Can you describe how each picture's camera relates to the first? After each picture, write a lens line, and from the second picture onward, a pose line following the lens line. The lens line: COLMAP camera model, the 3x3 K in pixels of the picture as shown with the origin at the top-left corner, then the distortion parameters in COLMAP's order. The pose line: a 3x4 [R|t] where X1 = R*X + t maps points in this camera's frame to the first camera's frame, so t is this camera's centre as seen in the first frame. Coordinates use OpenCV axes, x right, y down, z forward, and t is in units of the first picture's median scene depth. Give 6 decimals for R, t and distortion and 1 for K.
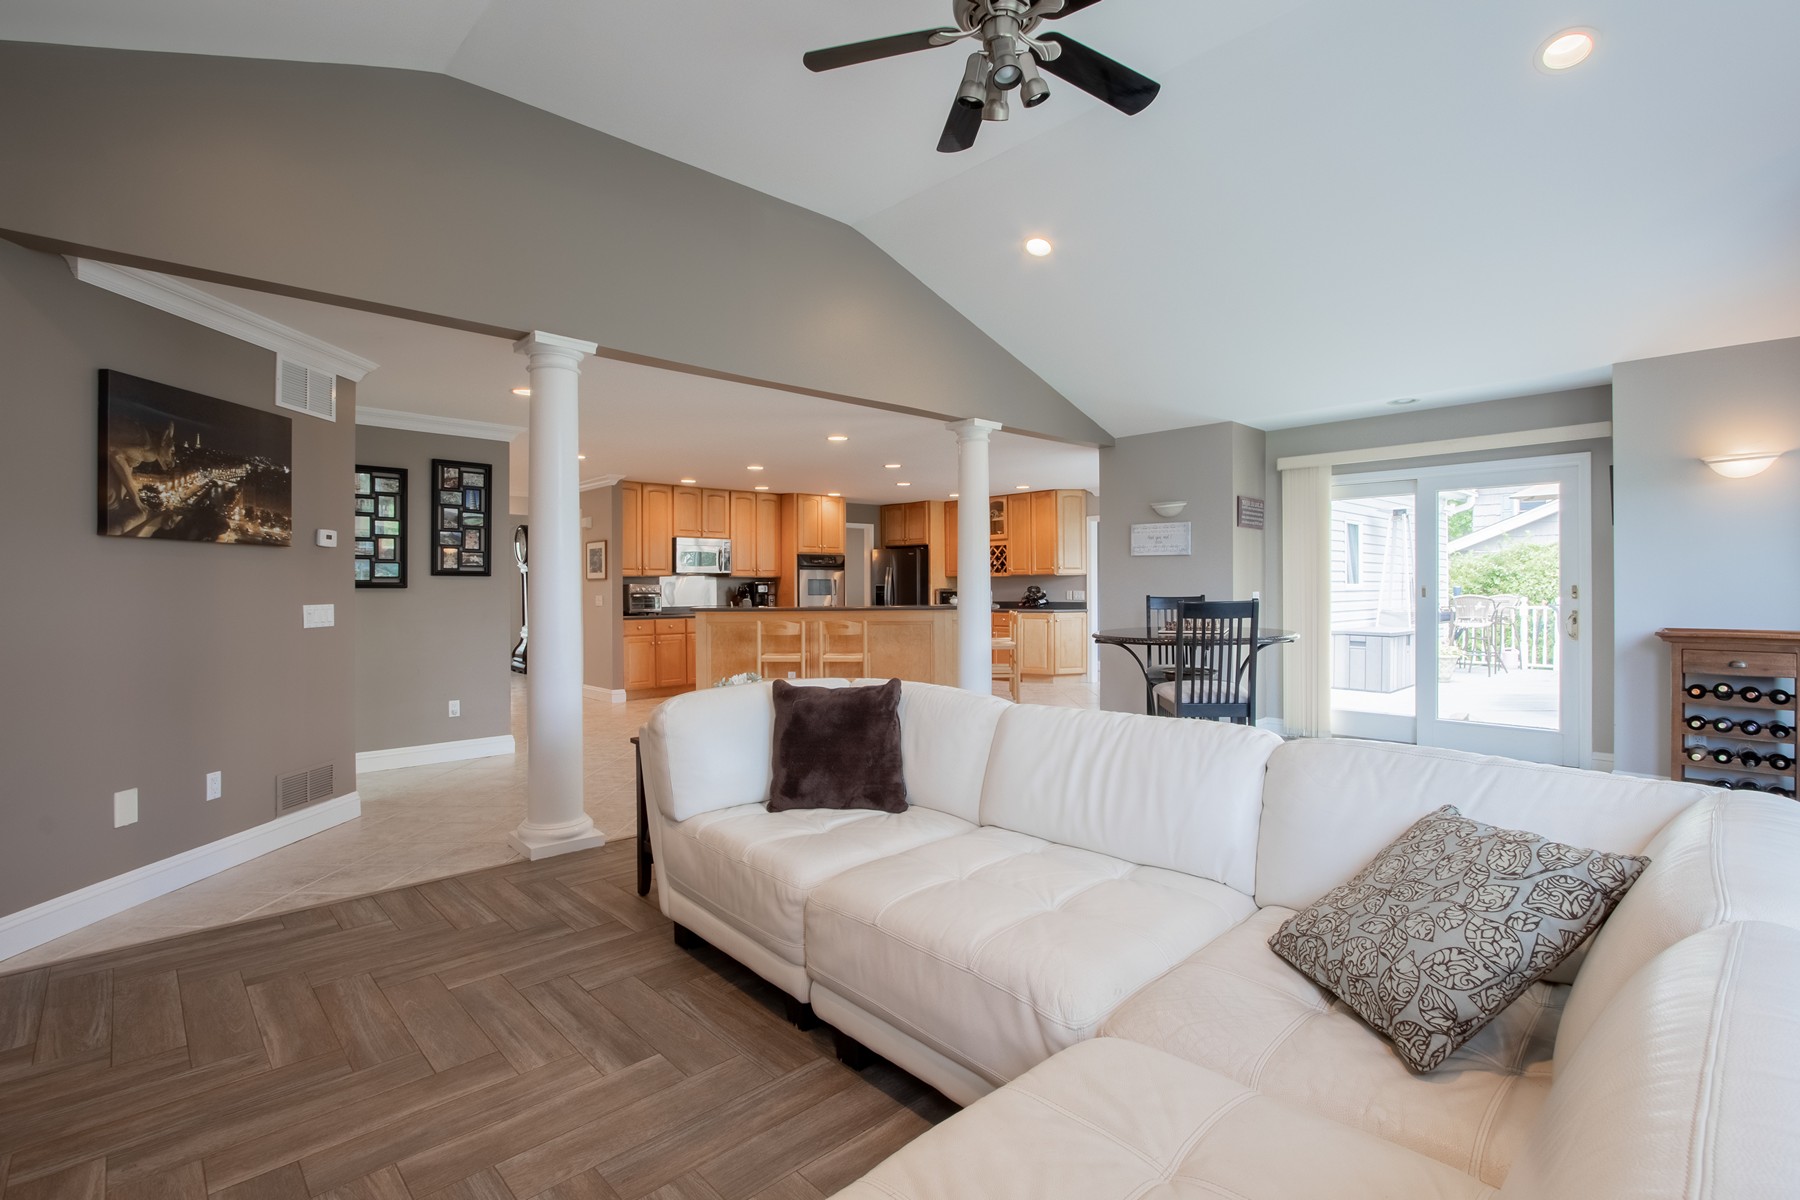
lens RADIAL K [[841.7, 0, 895.2], [0, 841.7, 592.3], [0, 0, 1]] dist [-0.023361, 0.004881]
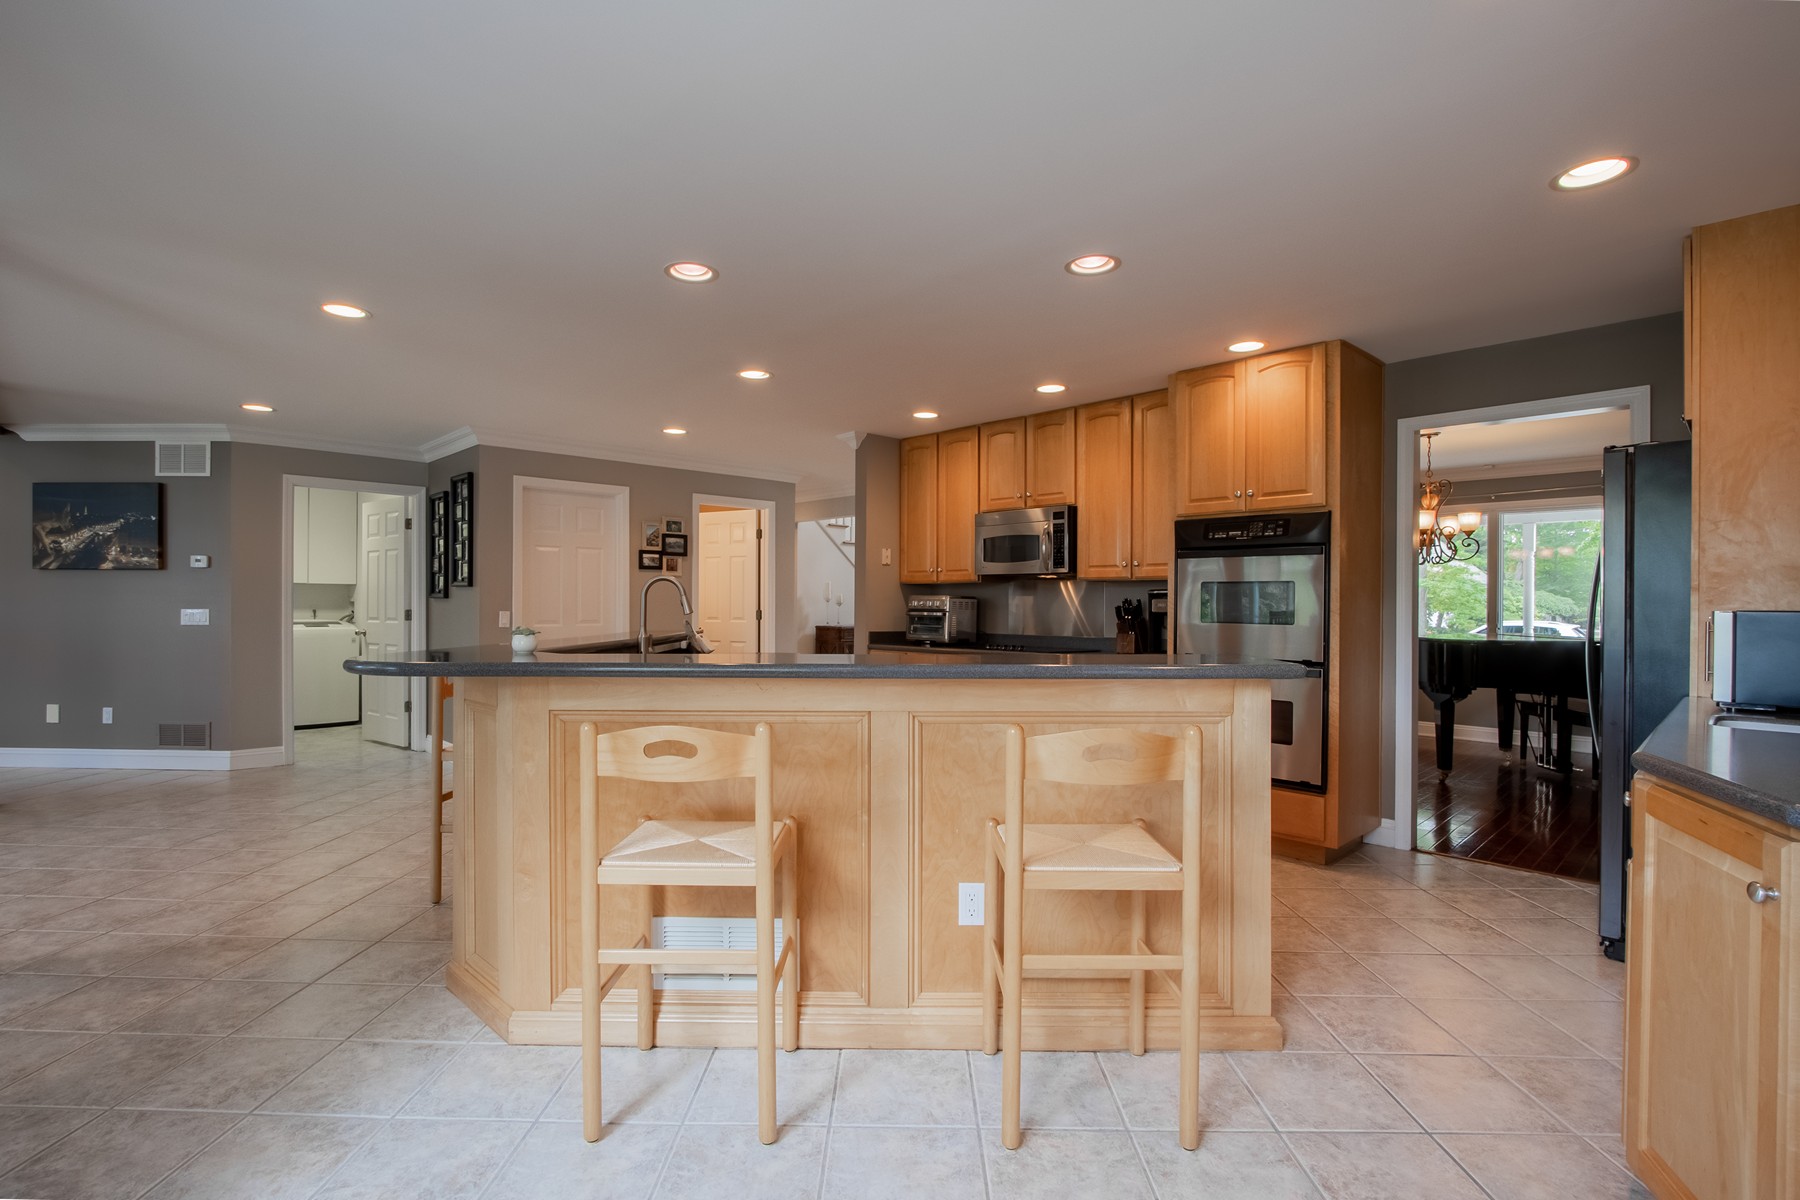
lens RADIAL K [[841.7, 0, 869.4], [0, 841.7, 607.7], [0, 0, 1]] dist [-0.023361, 0.004881]
pose [[0.019773, 0.009126, -0.999763, 0.524376], [-0.010807, 0.999902, 0.008914, -0.008848], [0.999746, 0.010628, 0.019869, 1.507783]]
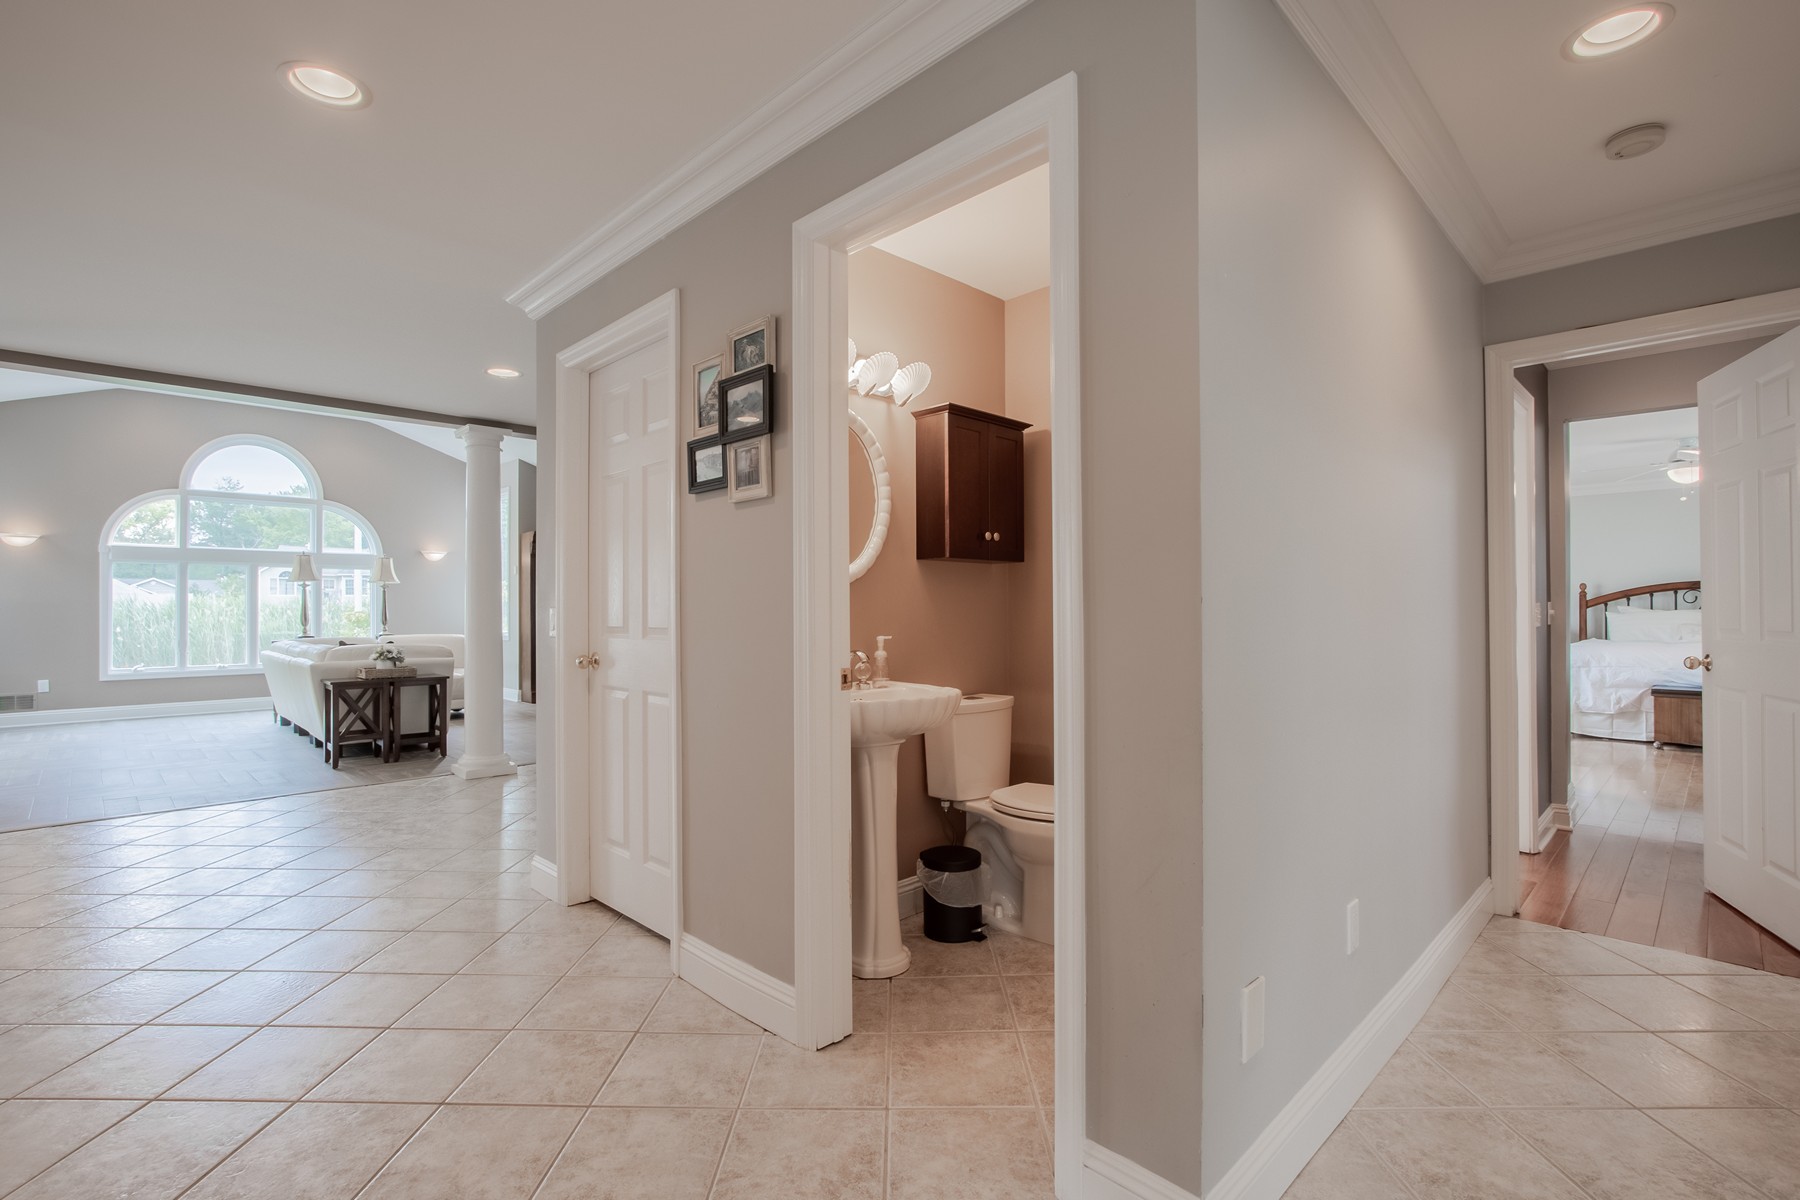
lens RADIAL K [[841.7, 0, 892.5], [0, 841.7, 602.6], [0, 0, 1]] dist [-0.023361, 0.004881]
pose [[-0.999774, 0.009510, -0.019036, -0.730163], [0.009540, 0.999953, -0.001483, 0.008955], [0.019021, -0.001664, -0.999818, 1.647632]]
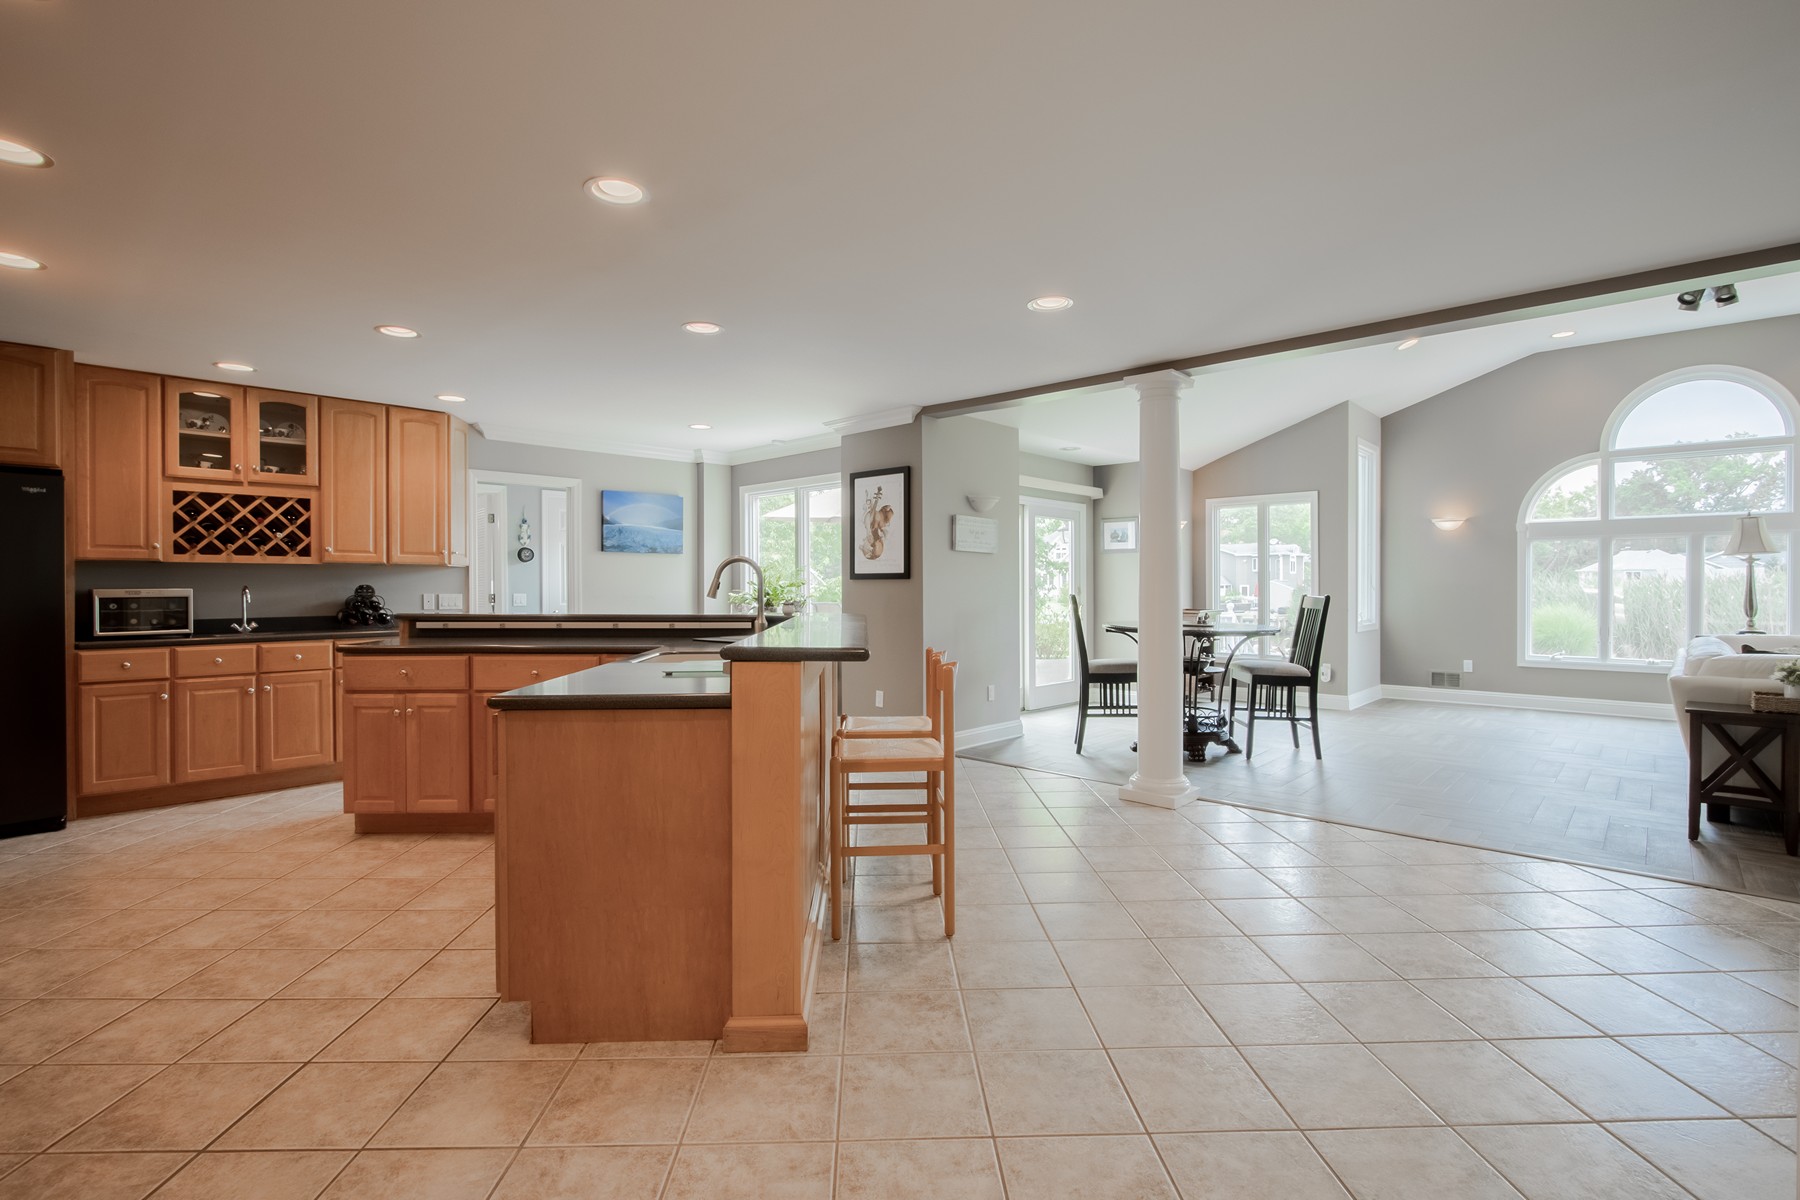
lens RADIAL K [[841.7, 0, 901.5], [0, 841.7, 596.1], [0, 0, 1]] dist [-0.023361, 0.004881]
pose [[-0.070453, -0.004567, 0.997505, -0.687258], [0.007856, 0.999956, 0.005133, -0.001414], [-0.997484, 0.008198, -0.070414, 1.308458]]
